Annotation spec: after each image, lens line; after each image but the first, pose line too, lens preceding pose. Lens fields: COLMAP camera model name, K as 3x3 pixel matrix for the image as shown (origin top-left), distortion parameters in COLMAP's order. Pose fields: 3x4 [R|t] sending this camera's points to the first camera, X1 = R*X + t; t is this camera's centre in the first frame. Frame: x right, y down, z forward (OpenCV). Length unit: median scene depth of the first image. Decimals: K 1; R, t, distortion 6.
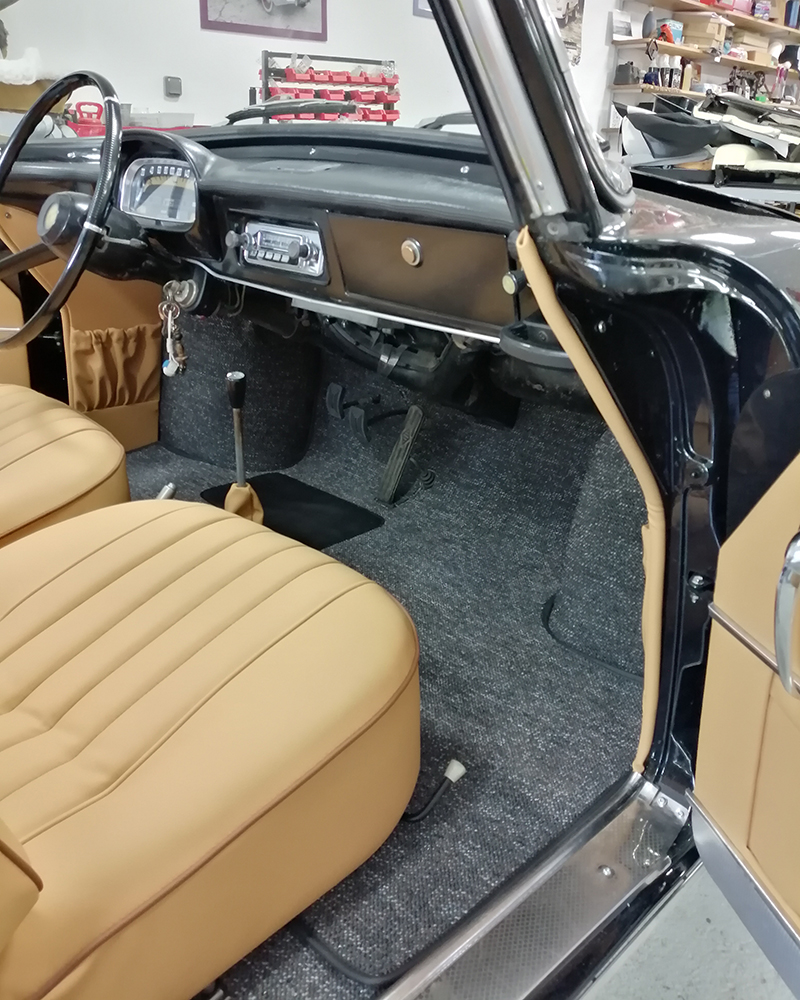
lens RADIAL K [[863.4, 0, 404.2], [0, 863.4, 495.9], [0, 0, 1]] dist [0.039440, -0.051024]
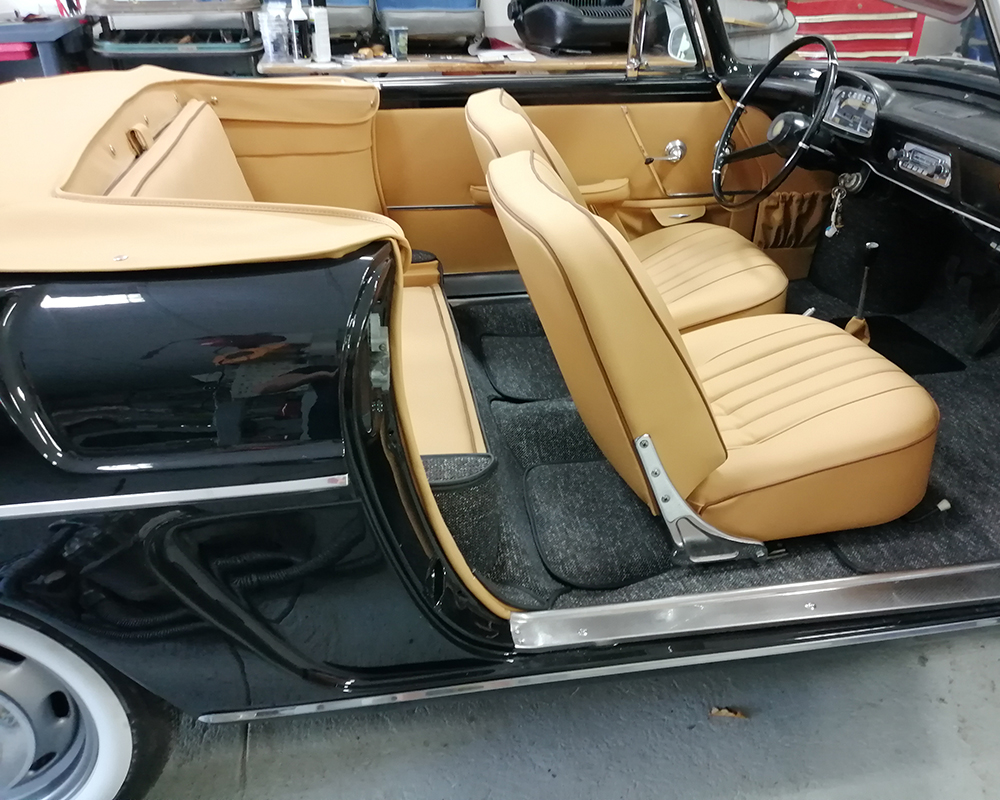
lens RADIAL K [[928.0, 0, 498.1], [0, 928.0, 399.5], [0, 0, 1]] dist [-0.026867, 0.000000]
pose [[0.821451, 0.233108, -0.520460, 0.161791], [-0.191883, 0.972408, 0.132678, 0.032701], [0.537028, -0.009121, 0.843515, -0.679542]]
